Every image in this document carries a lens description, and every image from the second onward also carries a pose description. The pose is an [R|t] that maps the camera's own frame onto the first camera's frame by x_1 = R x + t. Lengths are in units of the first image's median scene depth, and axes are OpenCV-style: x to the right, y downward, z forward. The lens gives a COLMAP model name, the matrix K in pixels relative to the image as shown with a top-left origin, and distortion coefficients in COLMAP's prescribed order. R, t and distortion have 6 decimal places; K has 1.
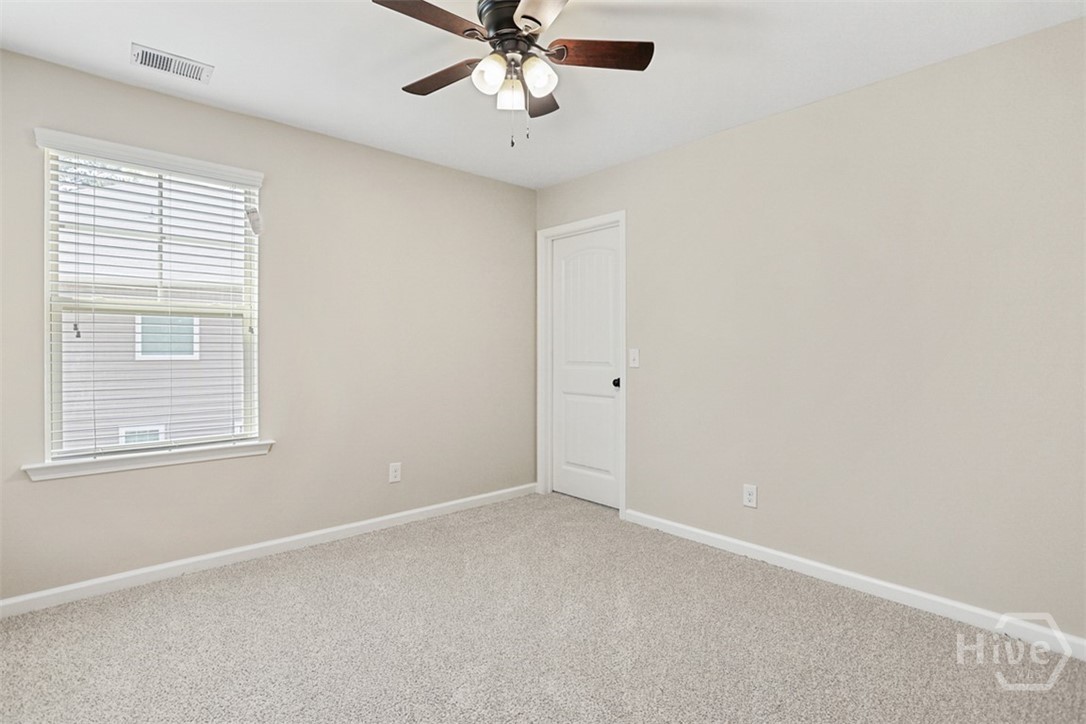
lens RADIAL K [[537.3, 0, 548.0], [0, 537.3, 359.2], [0, 0, 1]] dist [-0.037389, 0.011664]
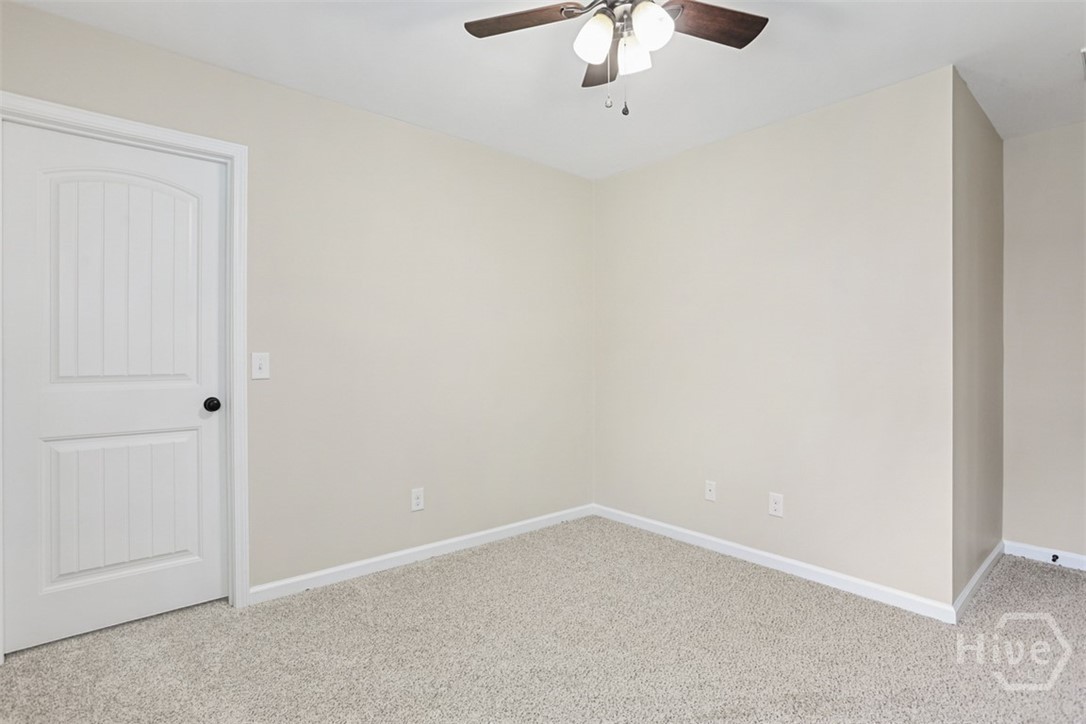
lens RADIAL K [[537.3, 0, 539.3], [0, 537.3, 356.8], [0, 0, 1]] dist [-0.037389, 0.011664]
pose [[0.041353, -0.005476, 0.999130, -0.510357], [0.021823, 0.999751, 0.004576, -0.008271], [-0.998906, 0.021615, 0.041462, 0.608588]]
